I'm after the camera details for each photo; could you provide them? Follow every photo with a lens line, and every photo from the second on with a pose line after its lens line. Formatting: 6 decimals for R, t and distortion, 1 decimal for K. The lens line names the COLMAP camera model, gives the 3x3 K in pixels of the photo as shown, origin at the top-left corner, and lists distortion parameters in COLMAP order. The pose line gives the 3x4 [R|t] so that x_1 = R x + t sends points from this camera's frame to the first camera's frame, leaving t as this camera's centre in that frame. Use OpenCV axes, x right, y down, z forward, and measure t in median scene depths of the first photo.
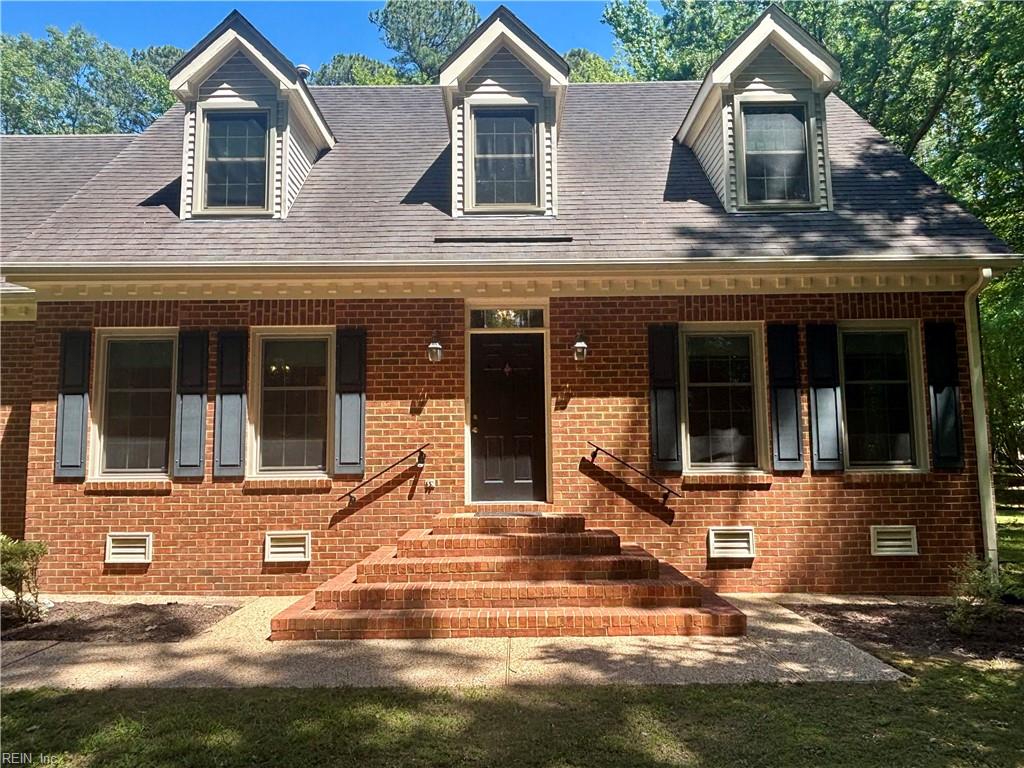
lens RADIAL K [[694.7, 0, 512.0], [0, 694.7, 384.0], [0, 0, 1]] dist [0.094796, -0.160372]
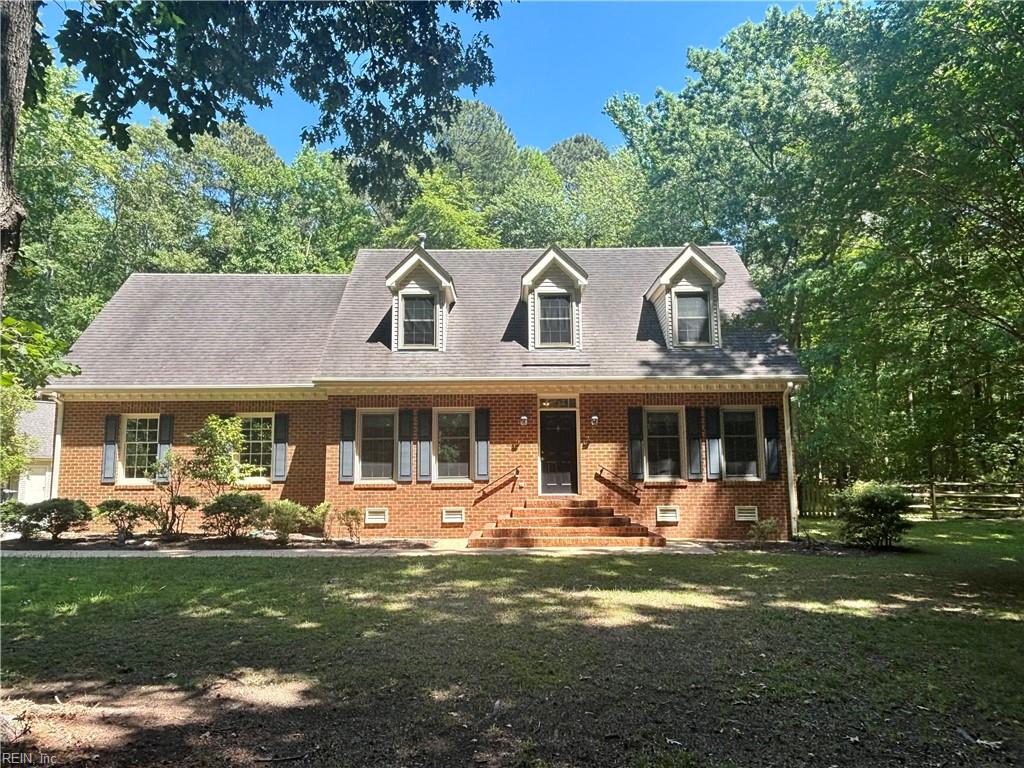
lens RADIAL K [[694.7, 0, 512.0], [0, 694.7, 384.0], [0, 0, 1]] dist [0.094796, -0.160372]
pose [[0.999995, 0.002896, 0.001439, -0.146068], [-0.002857, 0.999659, -0.025937, -0.099212], [-0.001513, 0.025933, 0.999663, -1.036306]]
